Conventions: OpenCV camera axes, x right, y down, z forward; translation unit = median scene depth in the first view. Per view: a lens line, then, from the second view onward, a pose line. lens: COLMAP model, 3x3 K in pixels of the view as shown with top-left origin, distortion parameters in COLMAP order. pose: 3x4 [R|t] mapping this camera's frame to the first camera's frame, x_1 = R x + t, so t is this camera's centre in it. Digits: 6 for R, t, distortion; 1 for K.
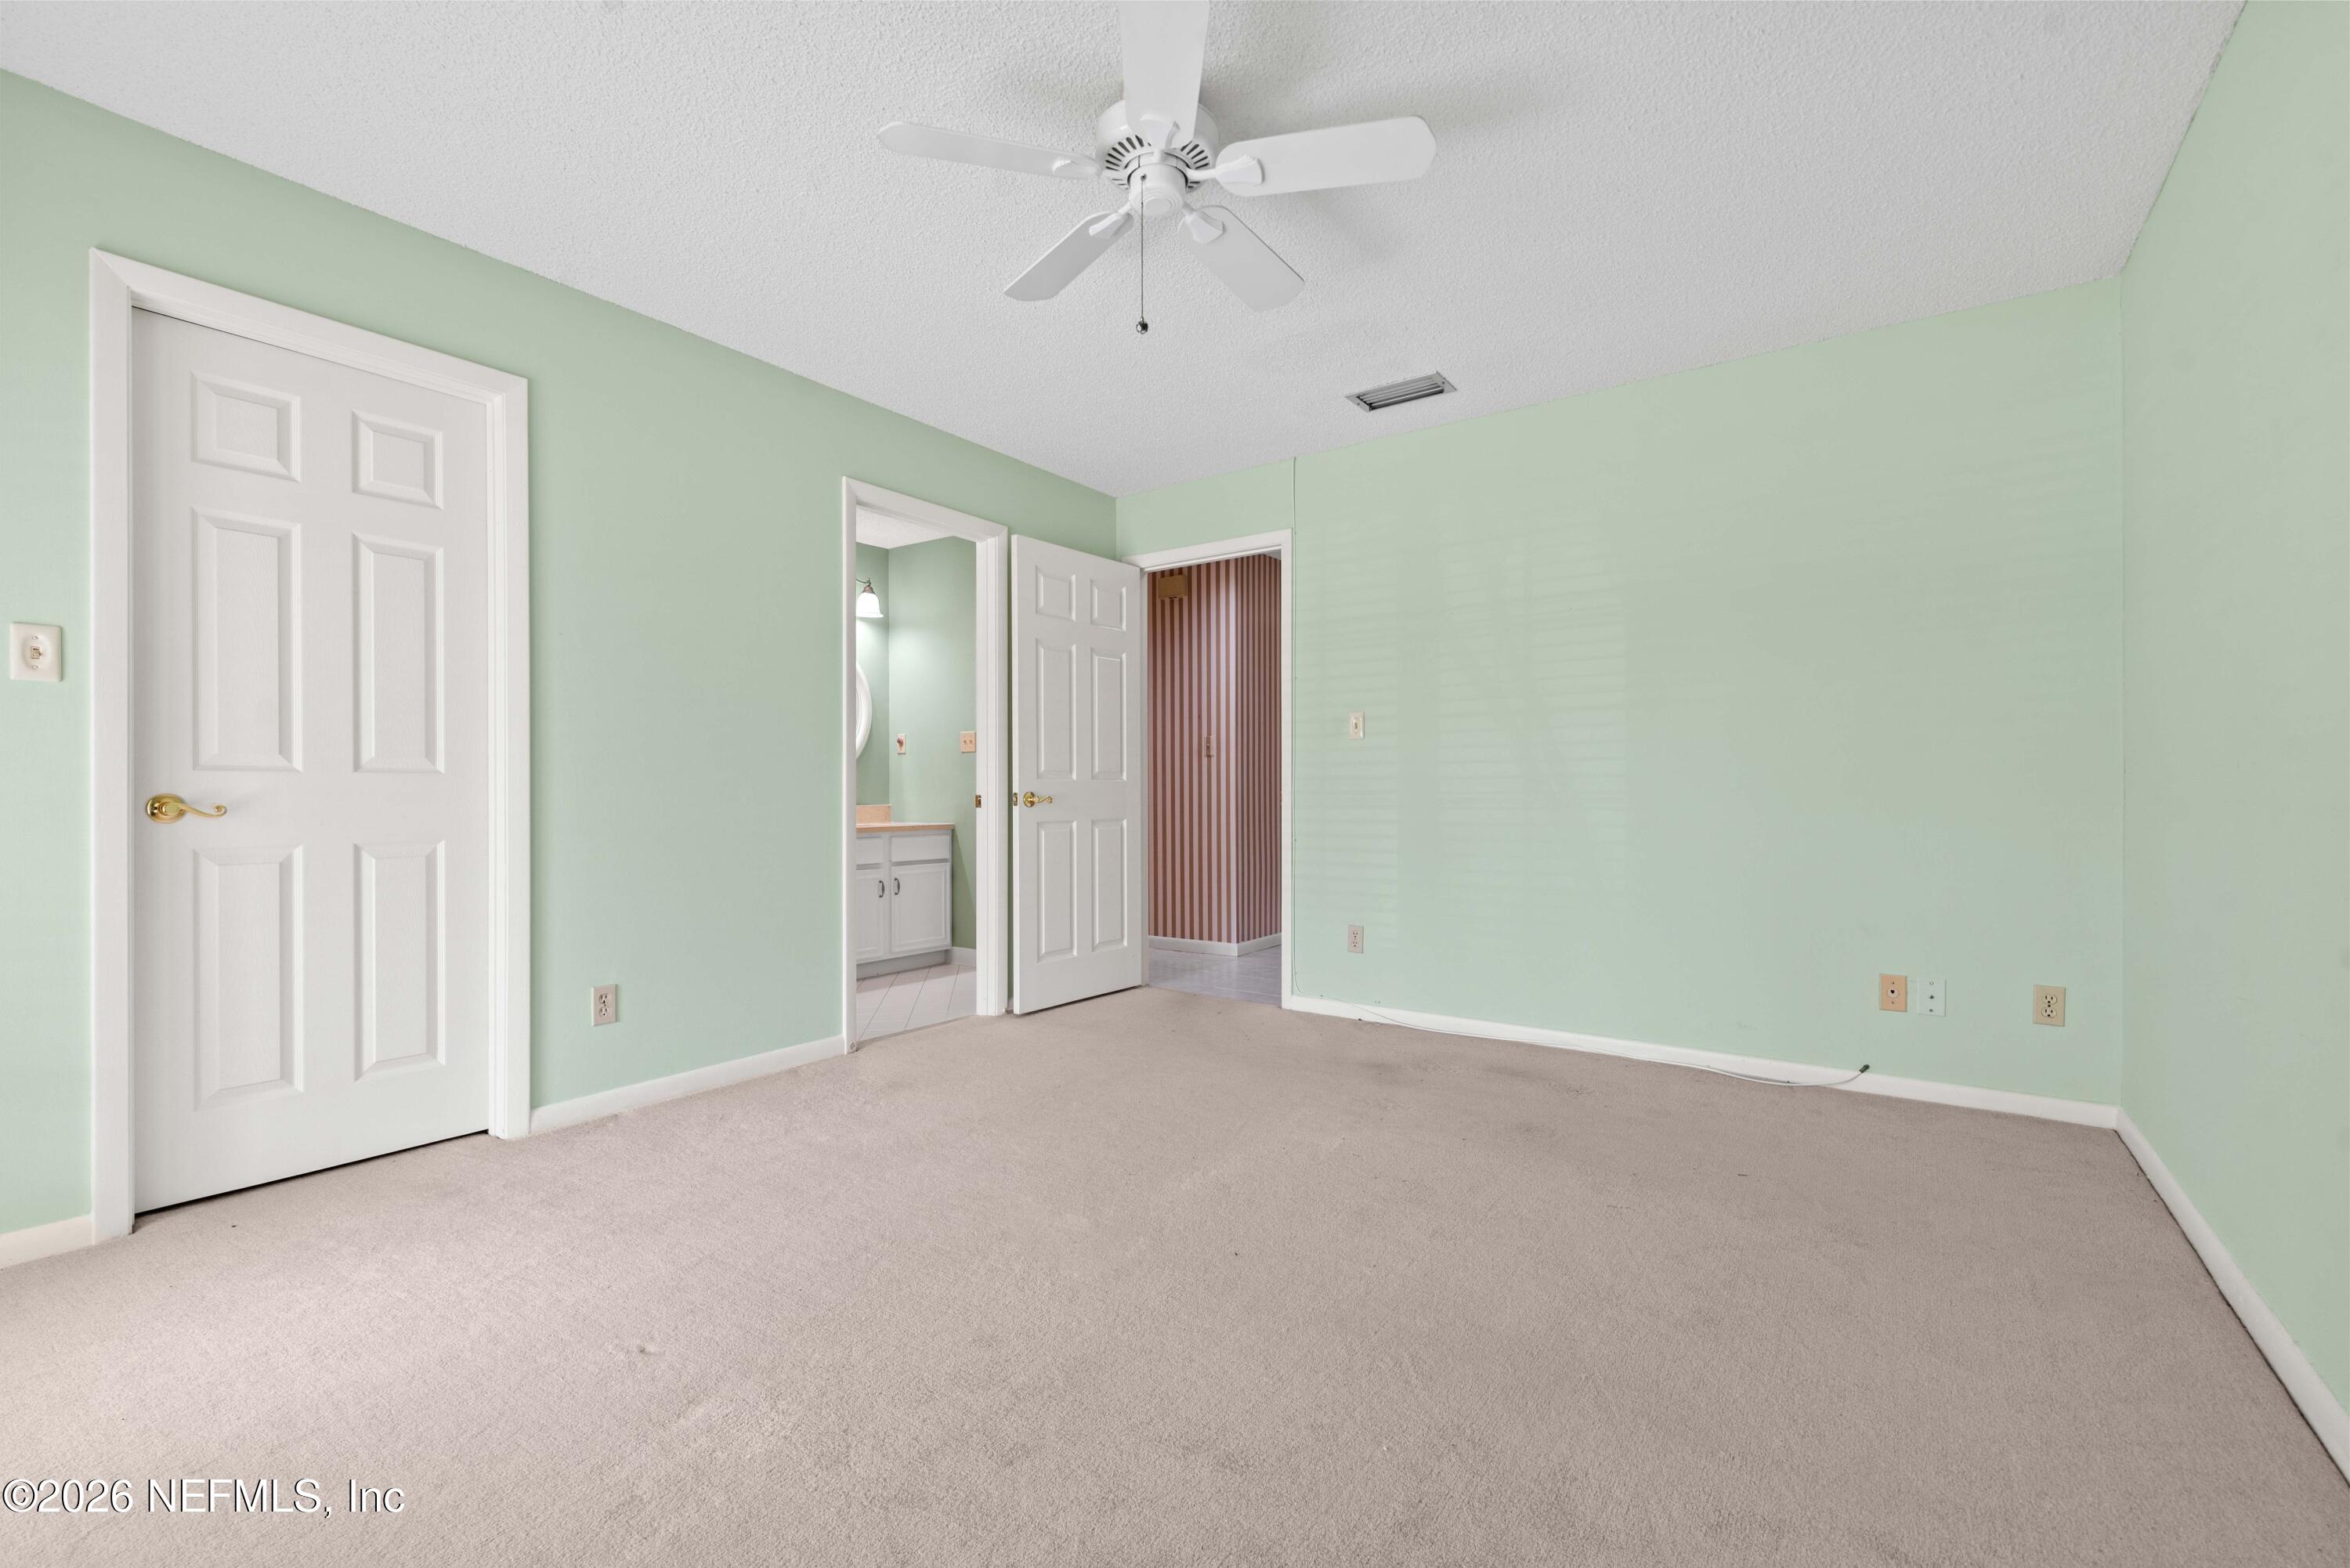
lens RADIAL K [[1011.6, 0, 1172.7], [0, 1011.6, 781.9], [0, 0, 1]] dist [-0.002379, 0.000071]
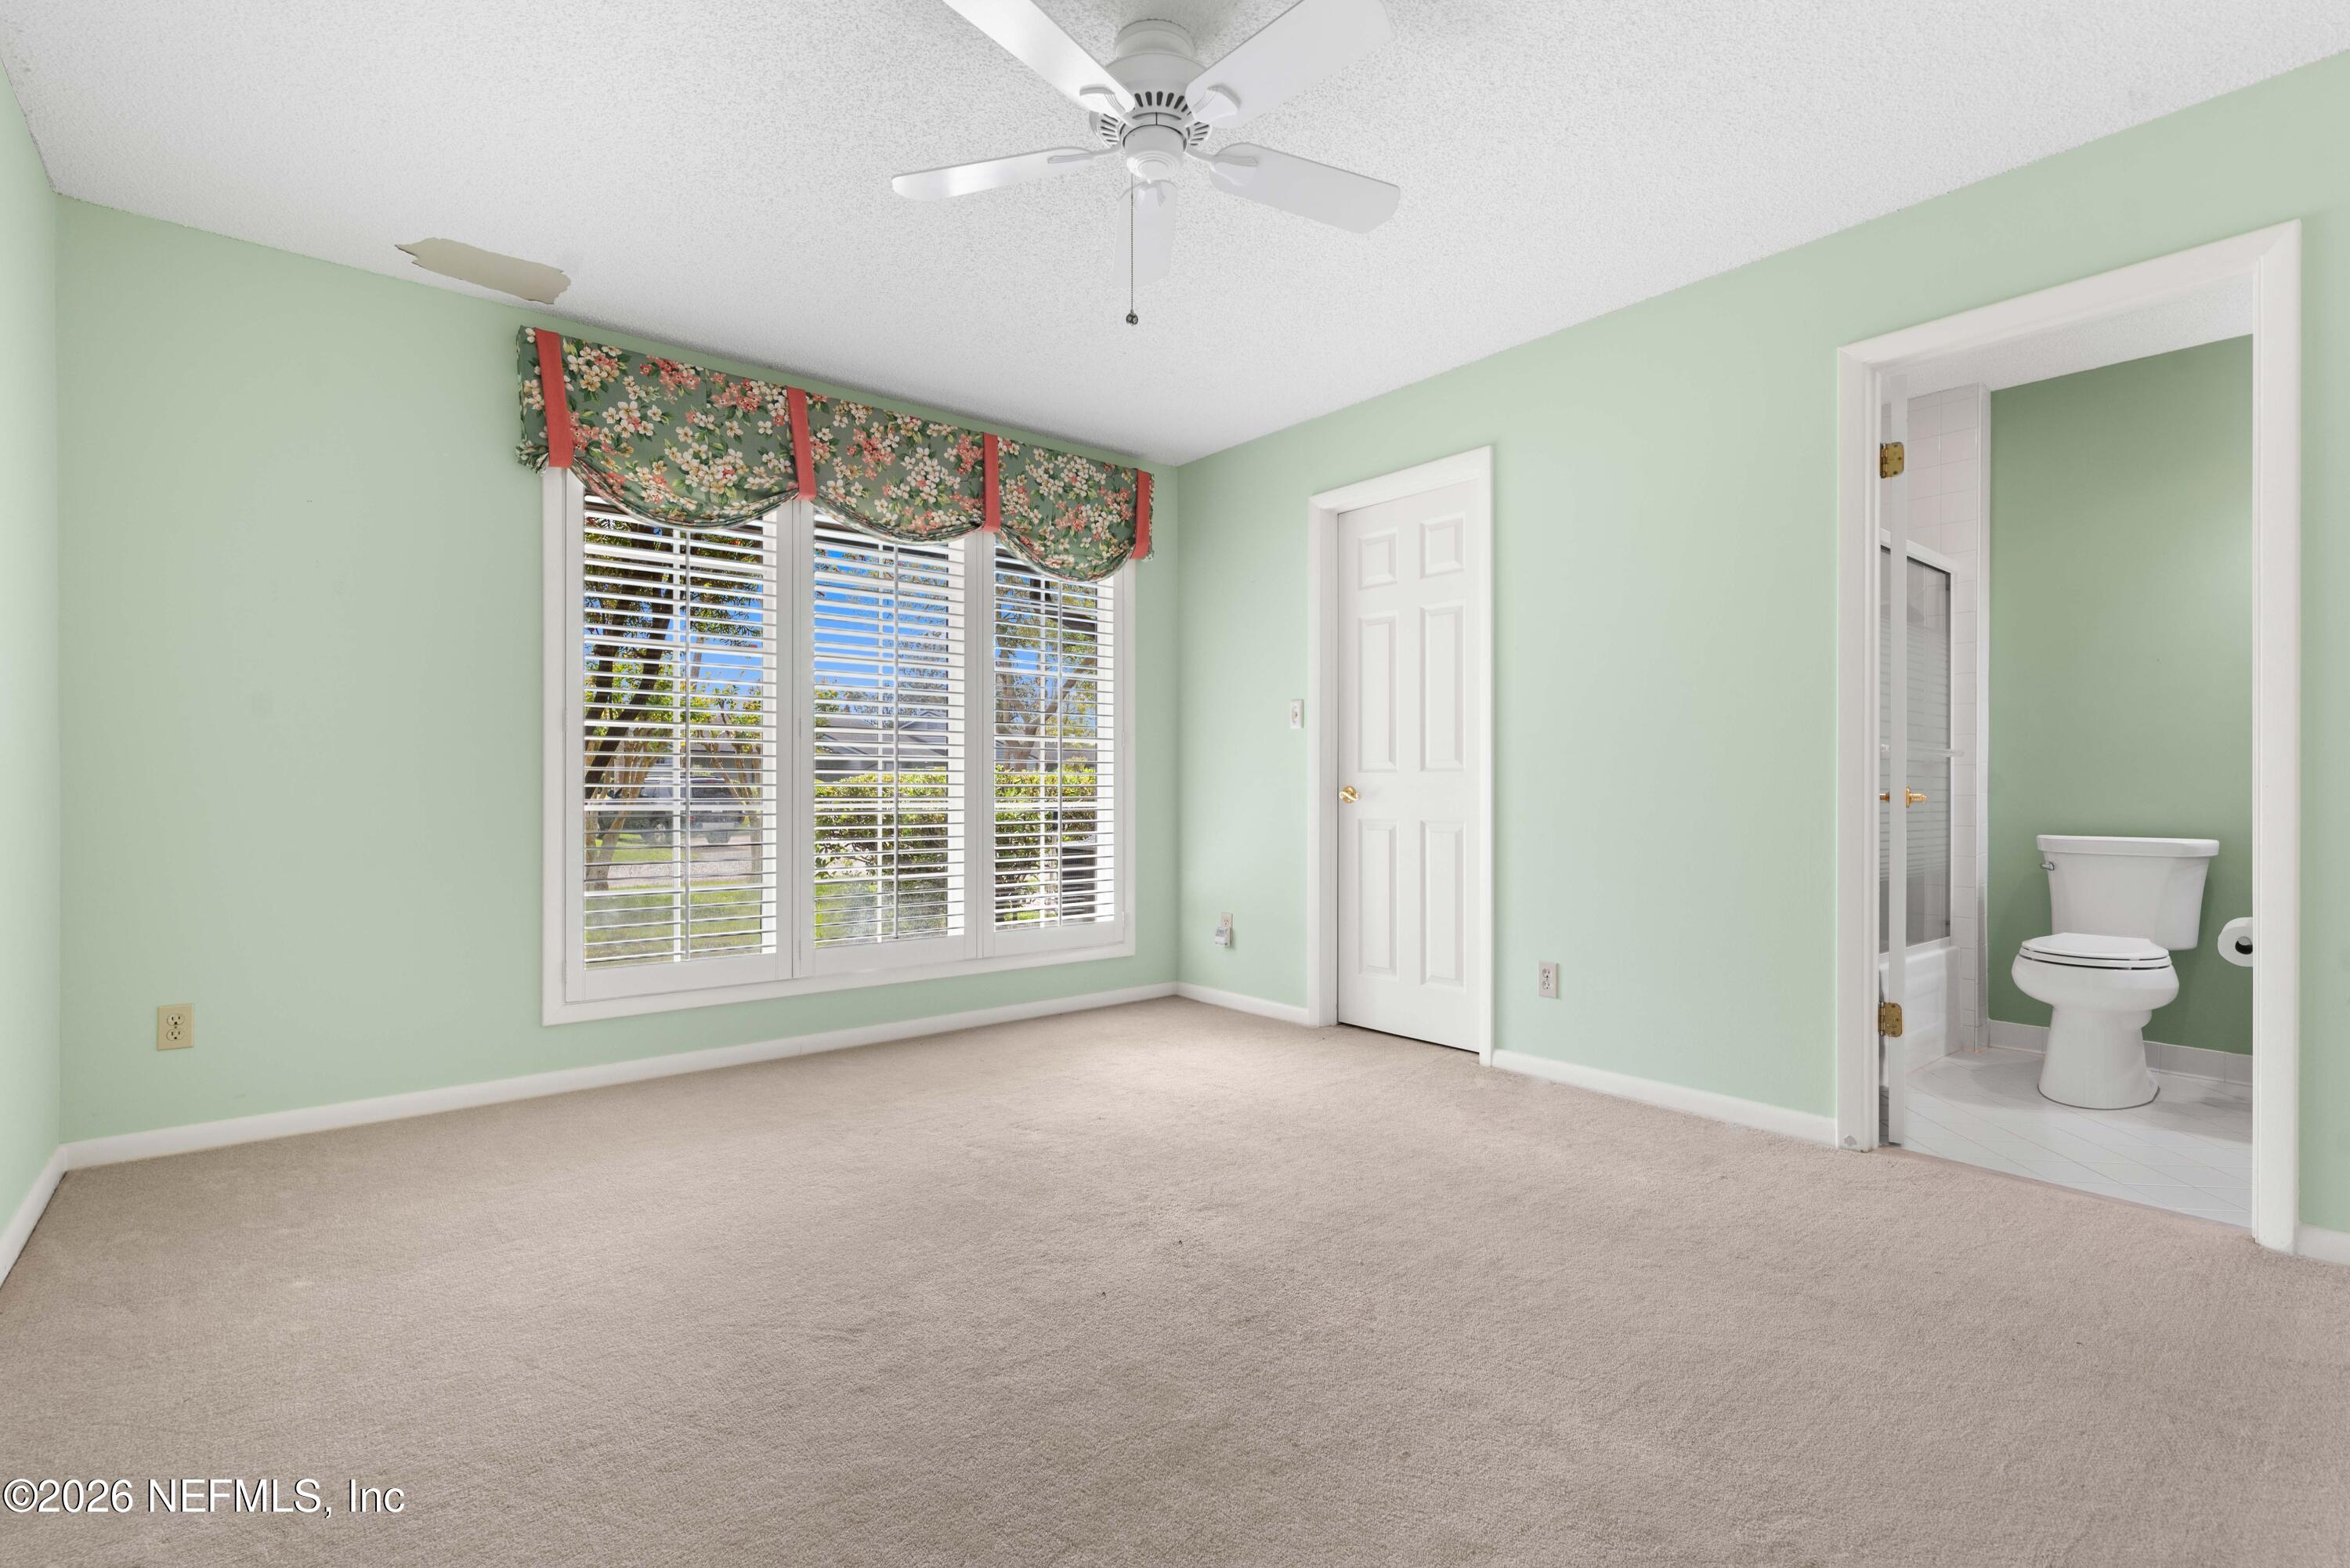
lens RADIAL K [[1088.9, 0, 1173.1], [0, 1088.9, 797.2], [0, 0, 1]] dist [0.002591, 0.000321]
pose [[-0.276149, -0.003516, -0.961108, 0.824663], [0.000569, 0.999993, -0.003822, 0.034581], [0.961115, -0.001602, -0.276145, 1.138715]]
